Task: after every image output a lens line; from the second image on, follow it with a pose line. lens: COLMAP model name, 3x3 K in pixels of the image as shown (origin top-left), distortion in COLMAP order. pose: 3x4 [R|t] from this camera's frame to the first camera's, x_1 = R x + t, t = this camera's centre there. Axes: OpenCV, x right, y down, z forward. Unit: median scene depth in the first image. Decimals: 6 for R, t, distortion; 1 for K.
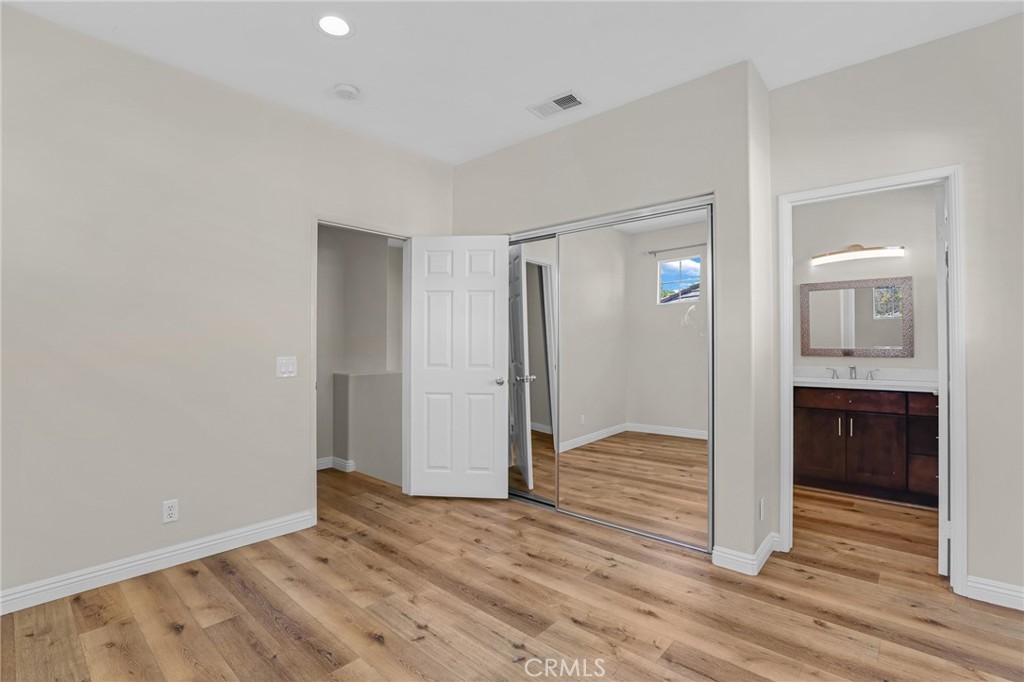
lens RADIAL K [[468.6, 0, 512.0], [0, 468.6, 341.0], [0, 0, 1]] dist [-0.017202, 0.000248]
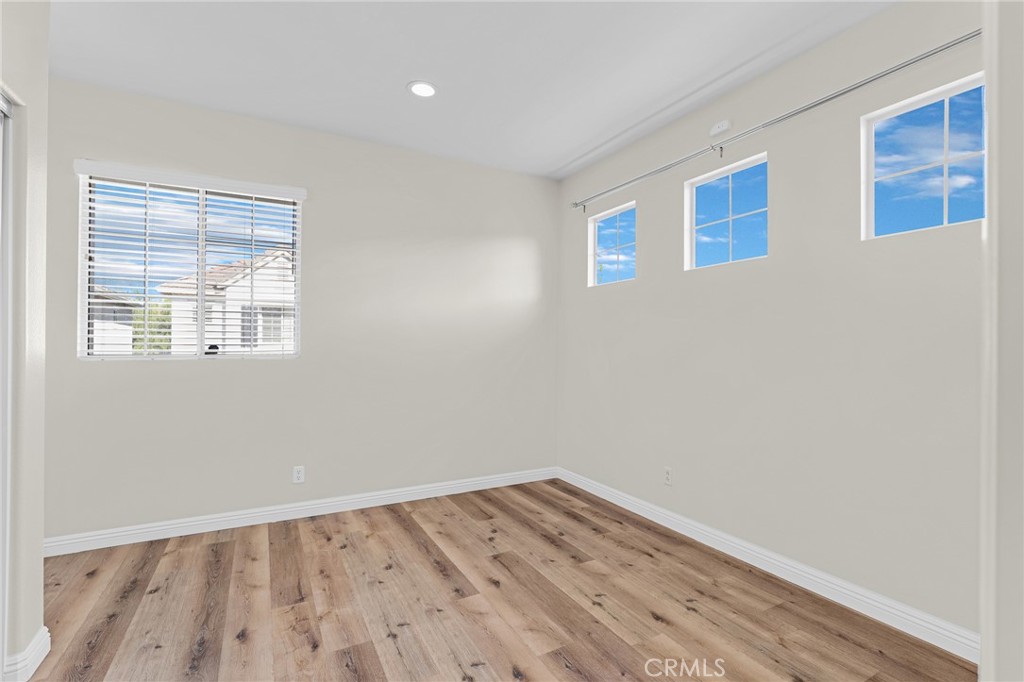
lens RADIAL K [[468.6, 0, 512.0], [0, 468.6, 341.0], [0, 0, 1]] dist [-0.017202, 0.000248]
pose [[-0.940148, 0.001872, 0.340760, -0.588038], [-0.004750, 0.999816, -0.018597, 0.009181], [-0.340732, -0.019103, -0.939966, 1.876882]]
